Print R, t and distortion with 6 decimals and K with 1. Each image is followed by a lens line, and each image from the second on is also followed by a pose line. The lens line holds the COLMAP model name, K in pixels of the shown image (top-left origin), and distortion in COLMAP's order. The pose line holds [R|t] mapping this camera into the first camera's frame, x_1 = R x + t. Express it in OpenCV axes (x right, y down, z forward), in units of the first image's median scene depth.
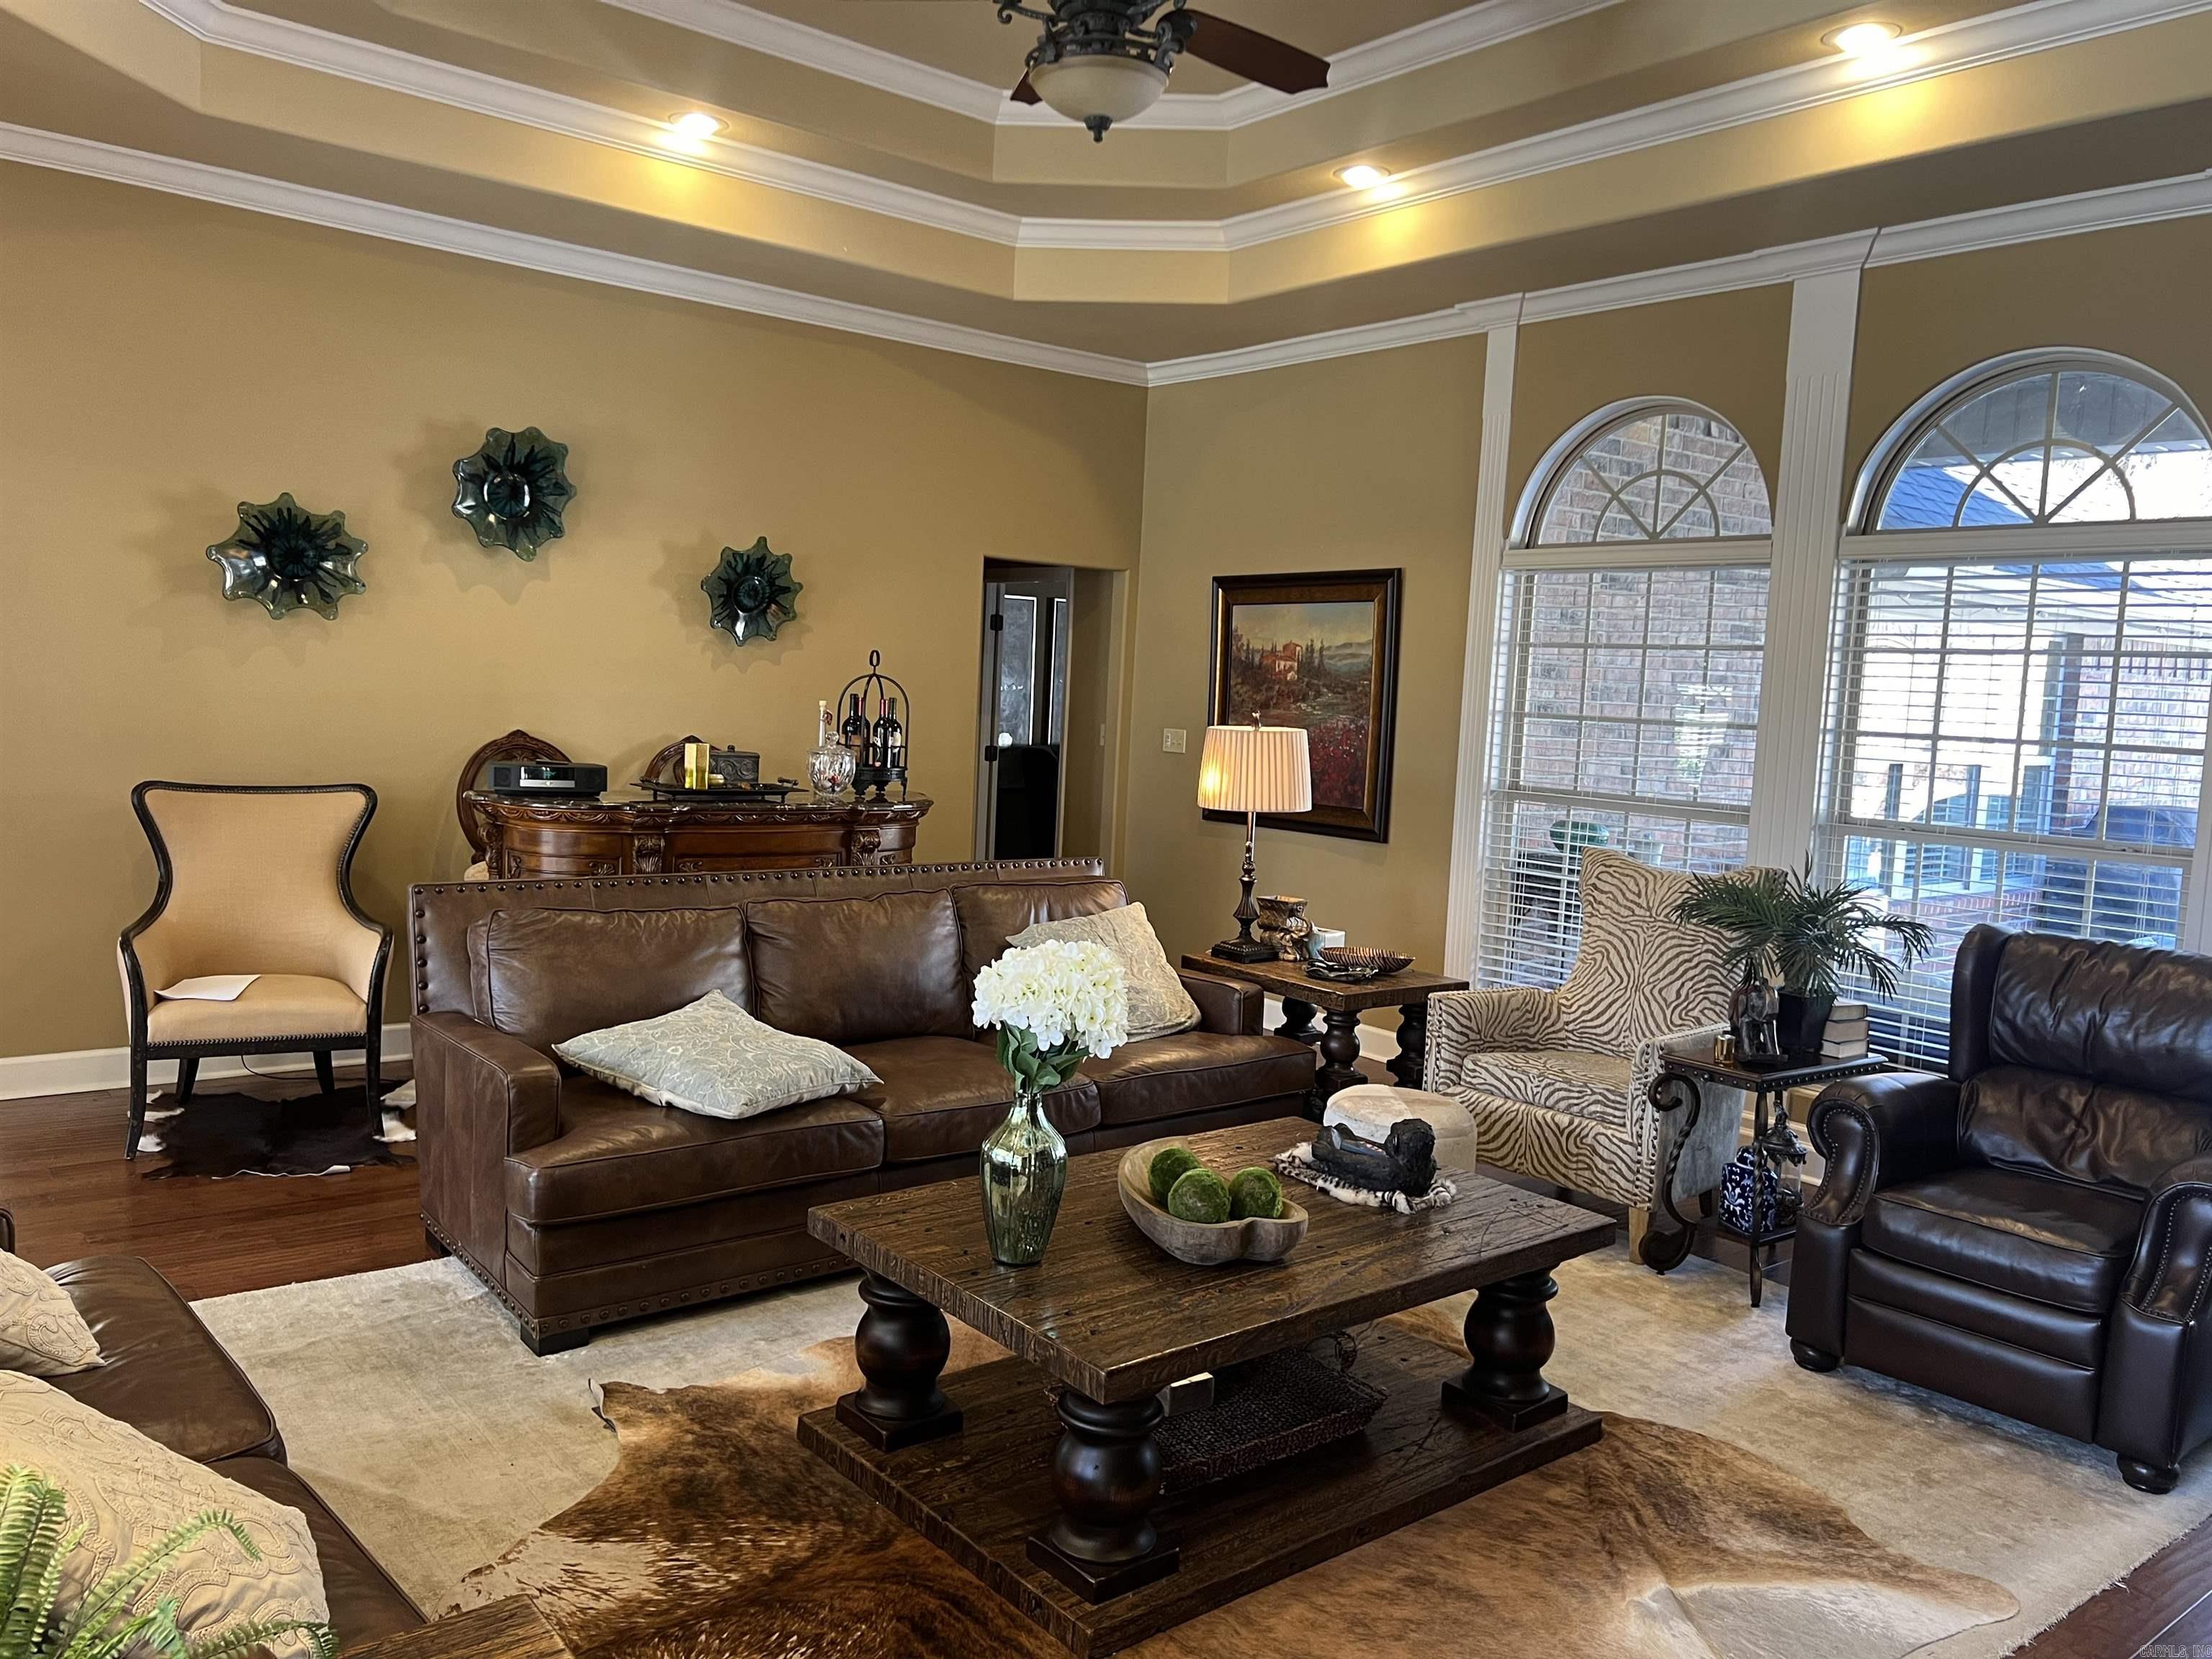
lens RADIAL K [[1663.0, 0, 1097.8], [0, 1663.0, 820.6], [0, 0, 1]] dist [0.064363, -0.084016]
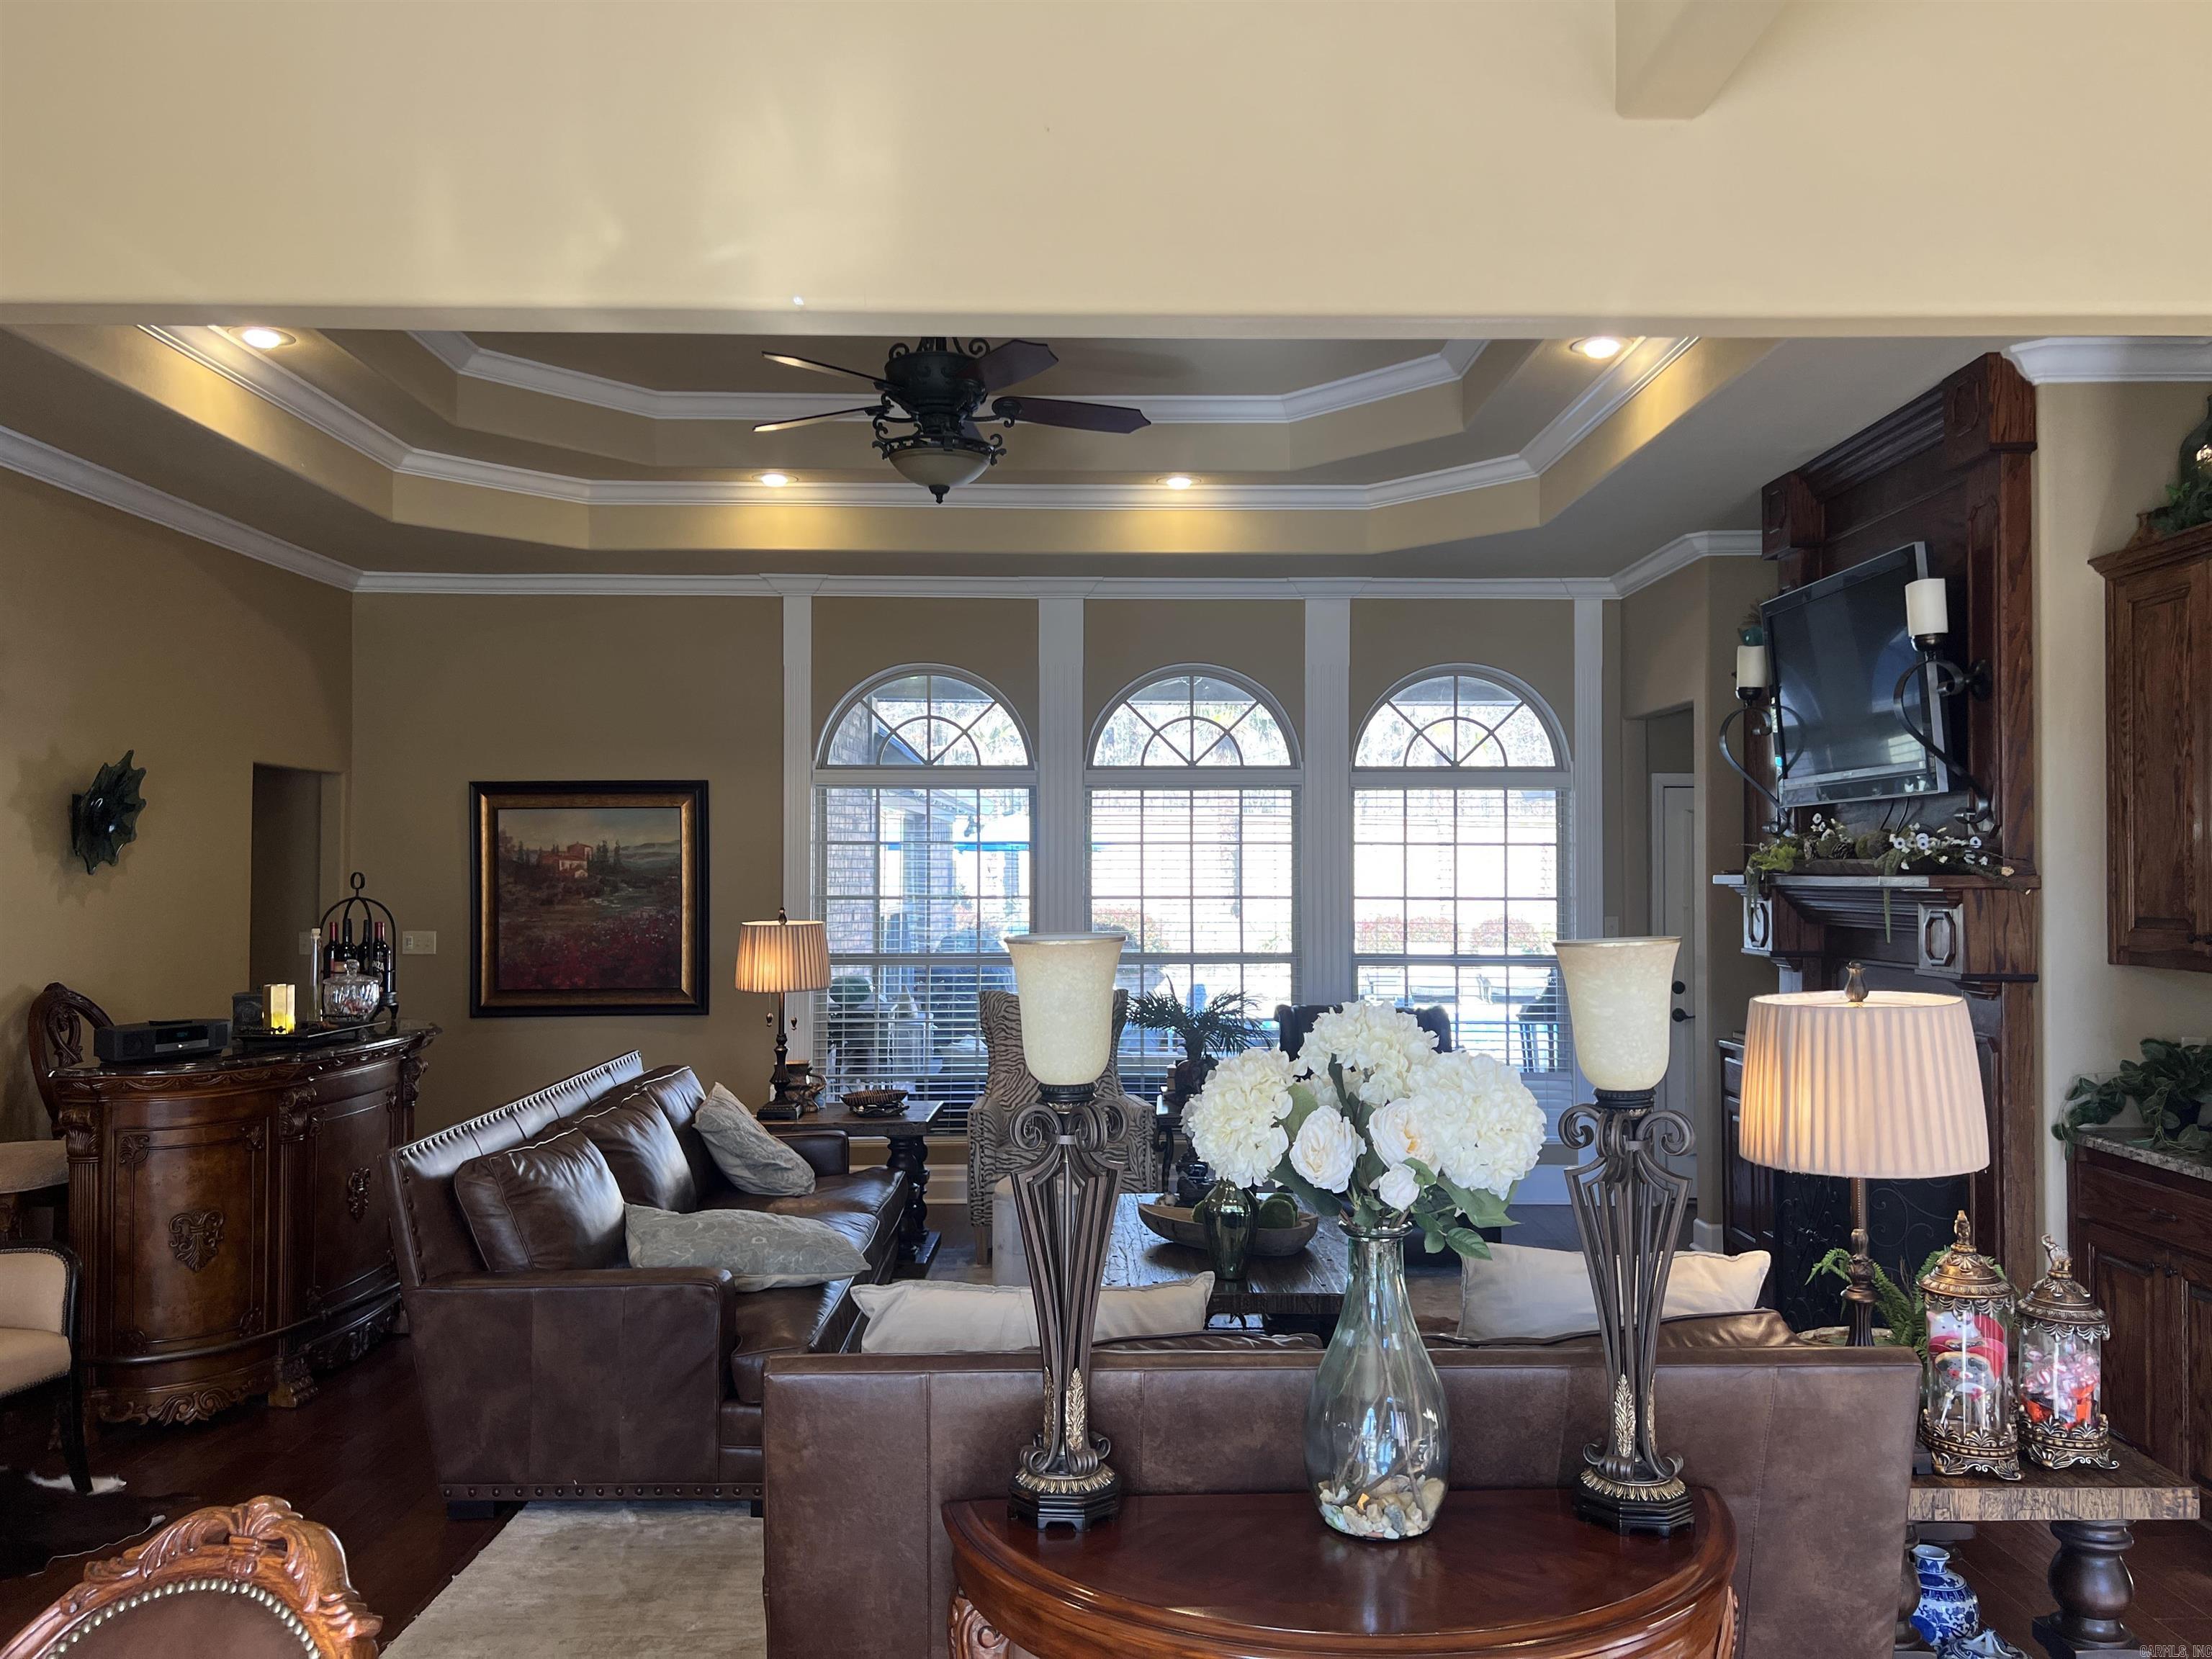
lens RADIAL K [[1663.0, 0, 1123.6], [0, 1663.0, 852.1], [0, 0, 1]] dist [0.064363, -0.084016]
pose [[0.615404, -0.040616, 0.787165, -0.629003], [0.095922, 0.995108, -0.023646, -0.048452], [-0.782354, 0.090058, 0.616289, 0.046868]]
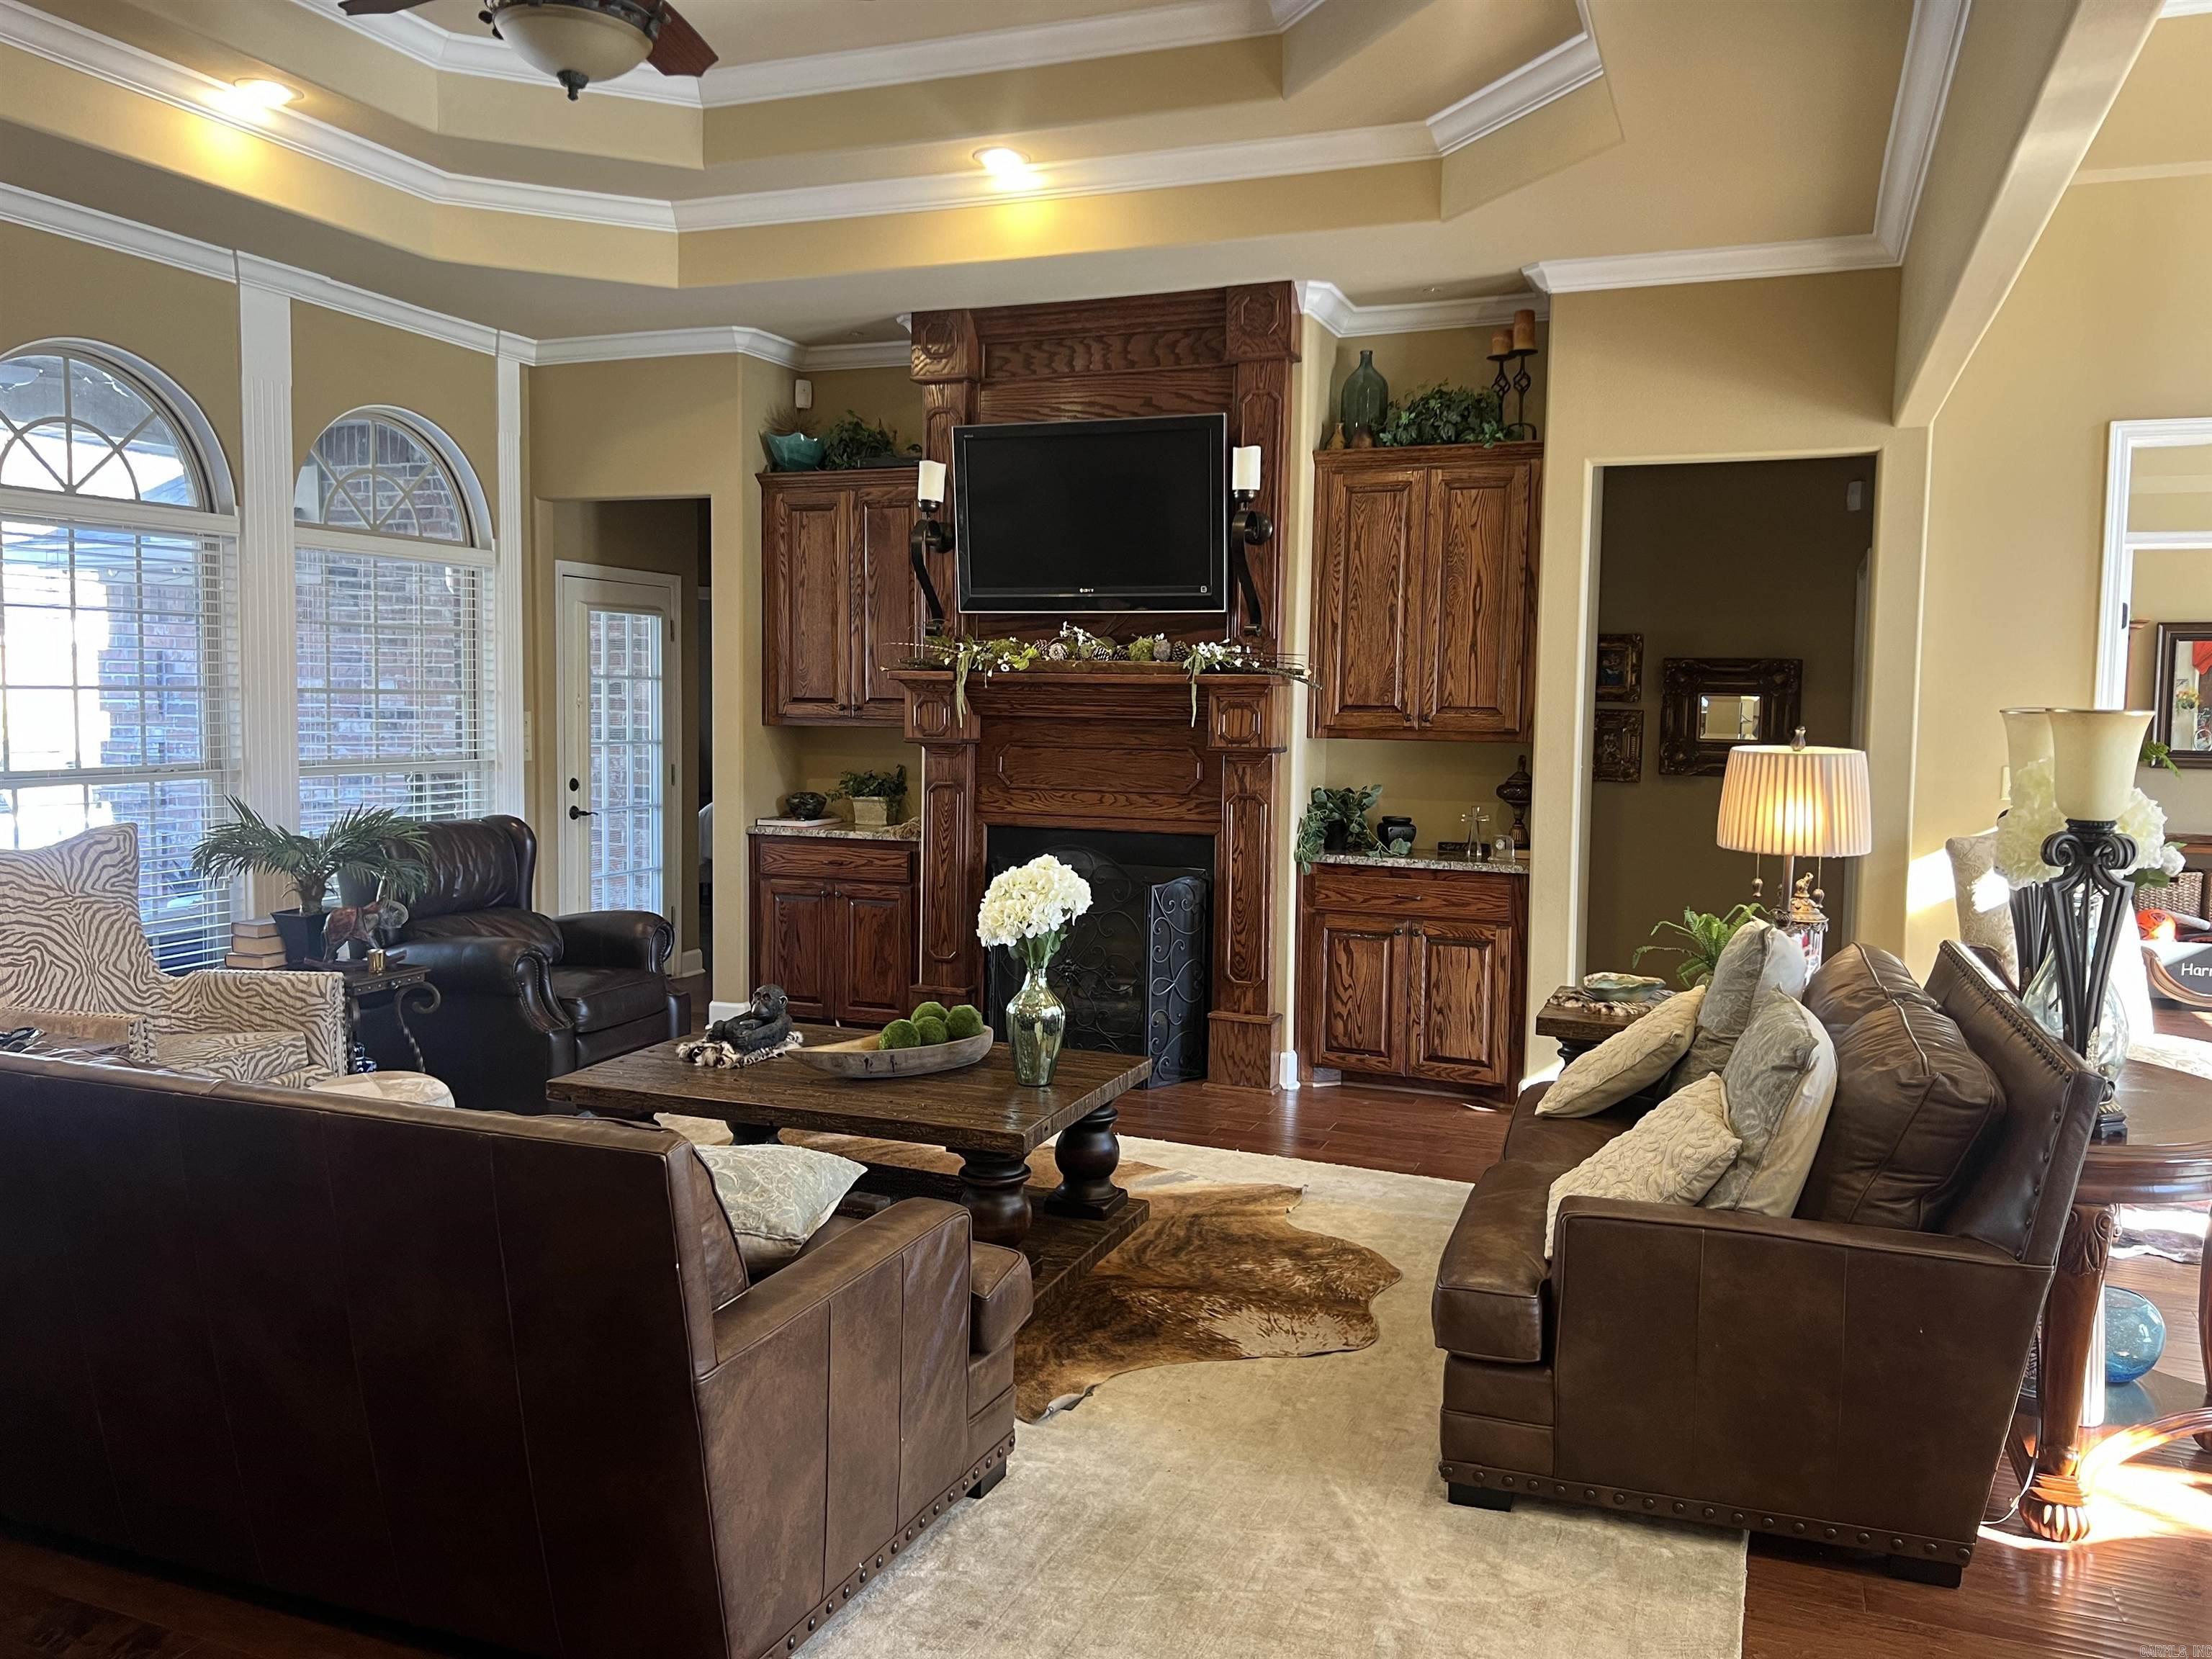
lens RADIAL K [[1663.0, 0, 1111.0], [0, 1663.0, 820.4], [0, 0, 1]] dist [0.064363, -0.084016]
pose [[-0.497685, -0.123553, 0.858513, -0.633446], [0.031990, 0.986514, 0.160519, -0.096741], [-0.866768, 0.107351, -0.487021, 0.789308]]
